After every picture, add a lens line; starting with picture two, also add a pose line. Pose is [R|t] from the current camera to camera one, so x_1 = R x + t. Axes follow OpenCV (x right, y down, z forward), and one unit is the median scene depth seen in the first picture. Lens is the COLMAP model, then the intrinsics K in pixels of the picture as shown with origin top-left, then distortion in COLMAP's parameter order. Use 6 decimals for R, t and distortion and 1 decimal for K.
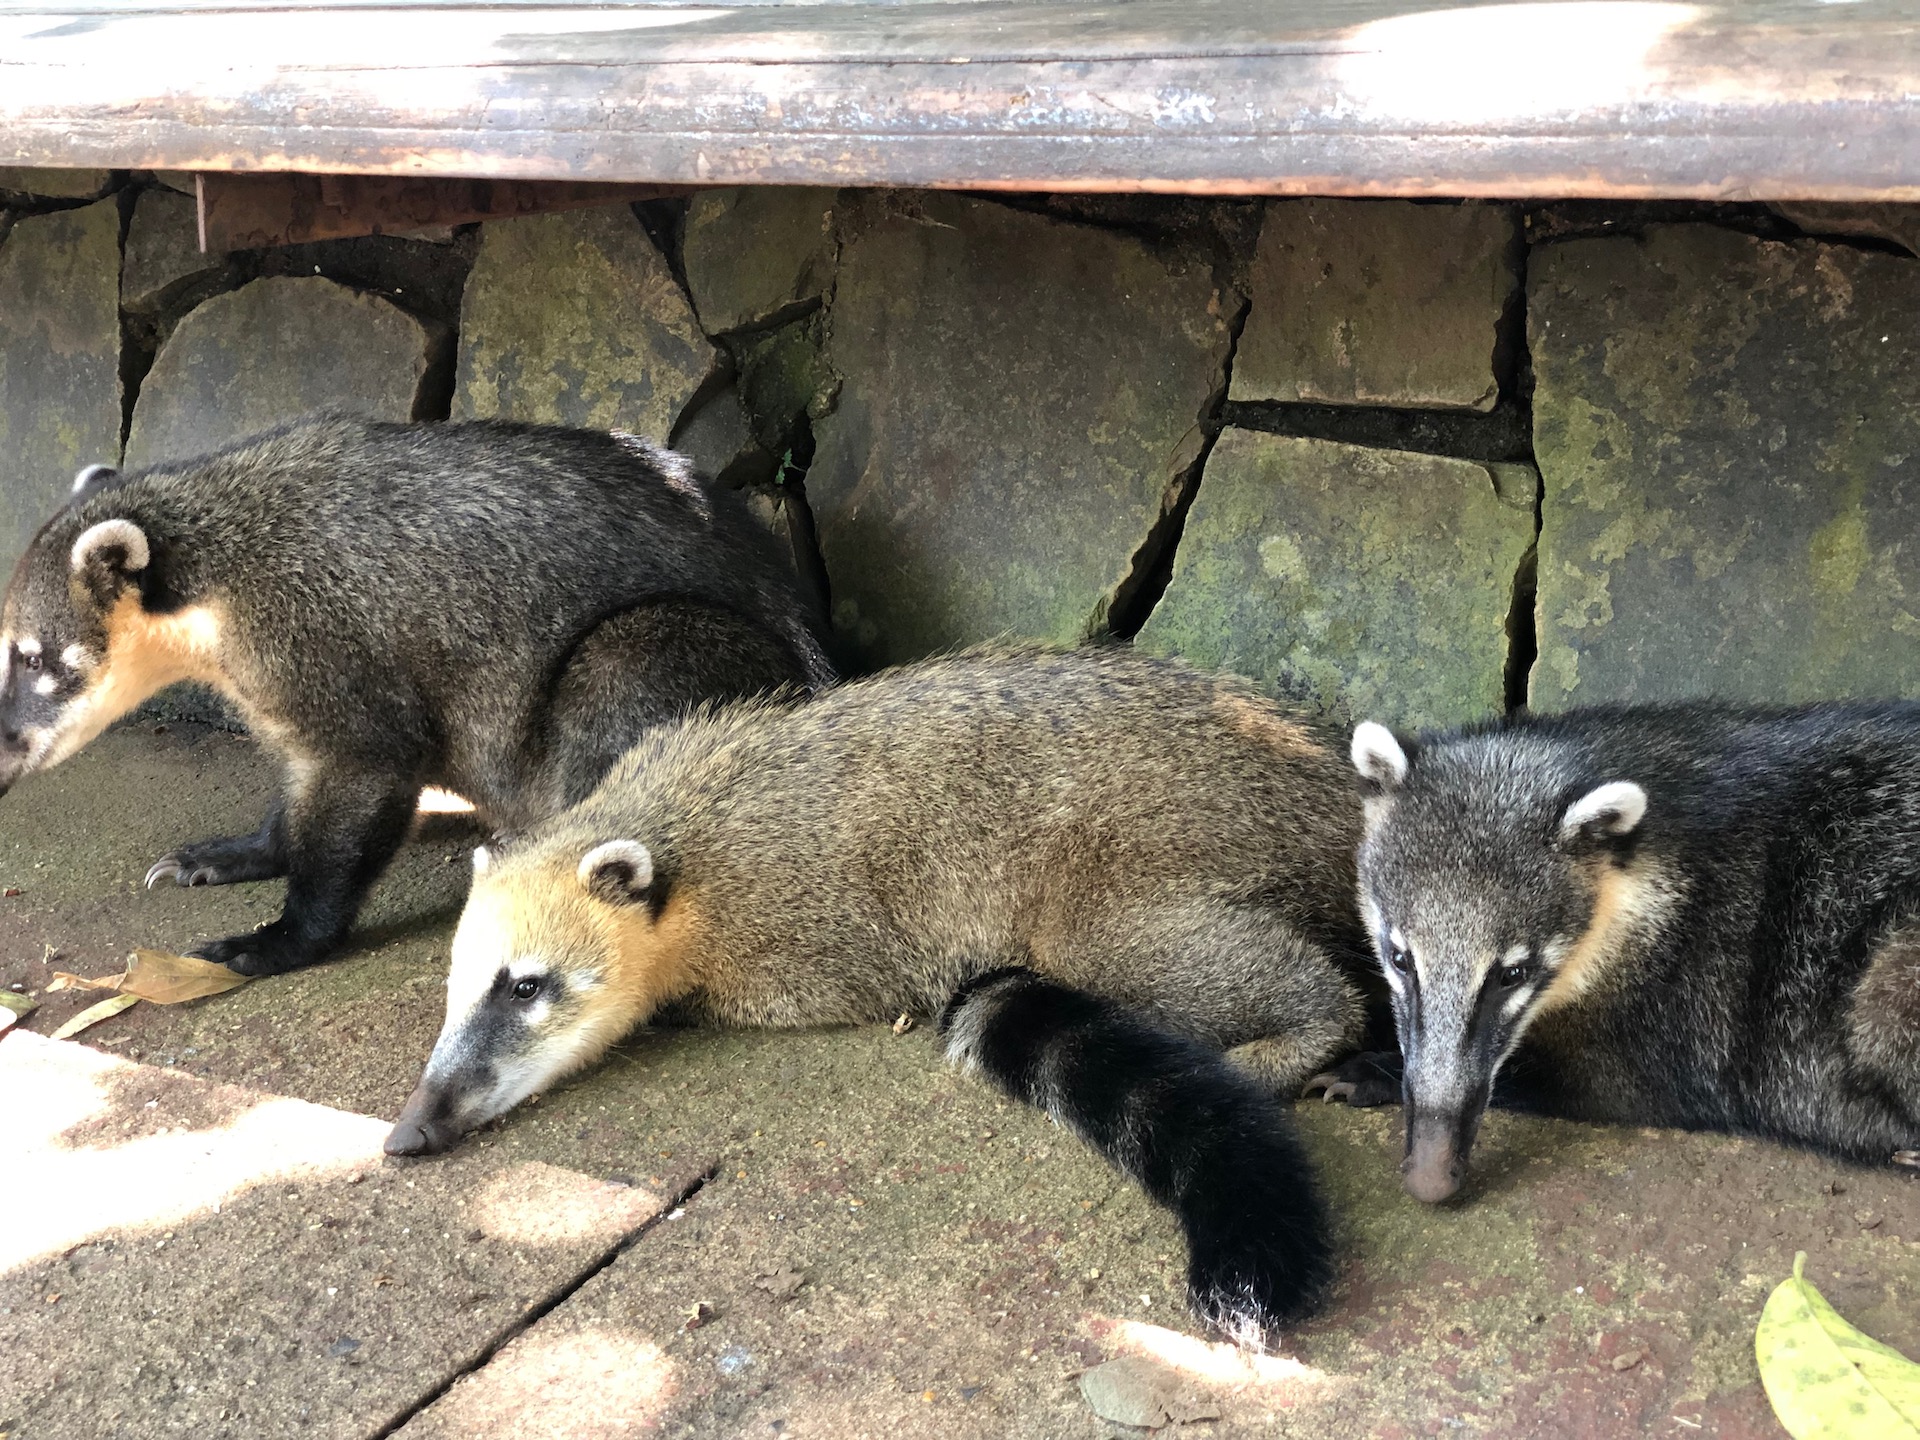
lens RADIAL K [[2928.8, 0, 960.0], [0, 2928.8, 720.0], [0, 0, 1]] dist [-0.147051, 1.481205]
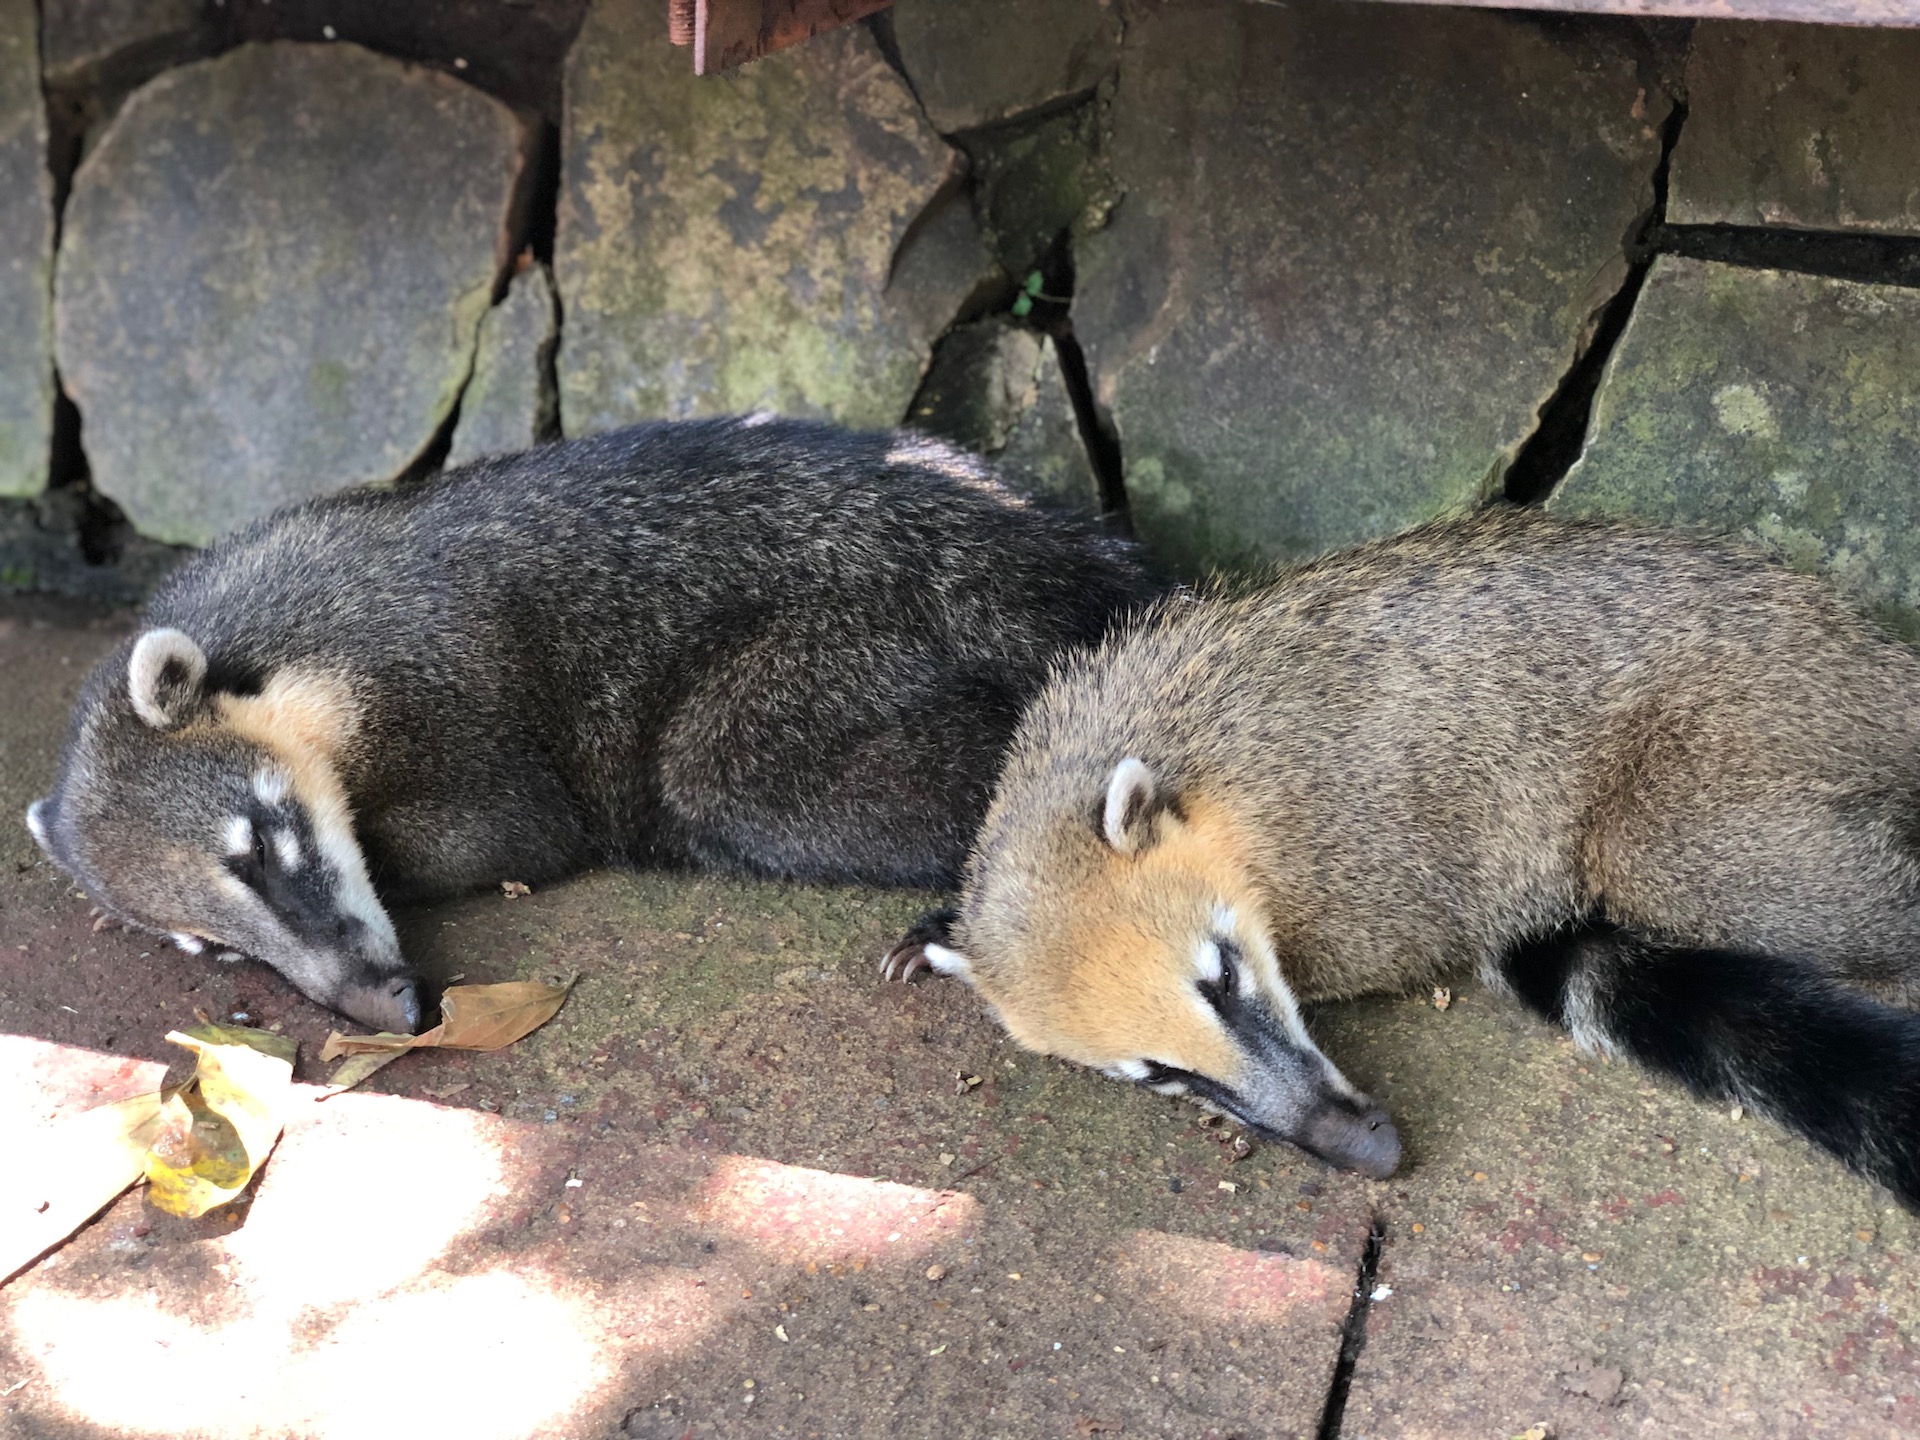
lens RADIAL K [[2900.2, 0, 960.0], [0, 2900.2, 720.0], [0, 0, 1]] dist [0.176655, -0.889839]
pose [[0.962633, -0.057585, 0.264614, -0.337241], [0.027918, 0.993026, 0.114539, -0.068517], [-0.269365, -0.102871, 0.957528, 0.222708]]
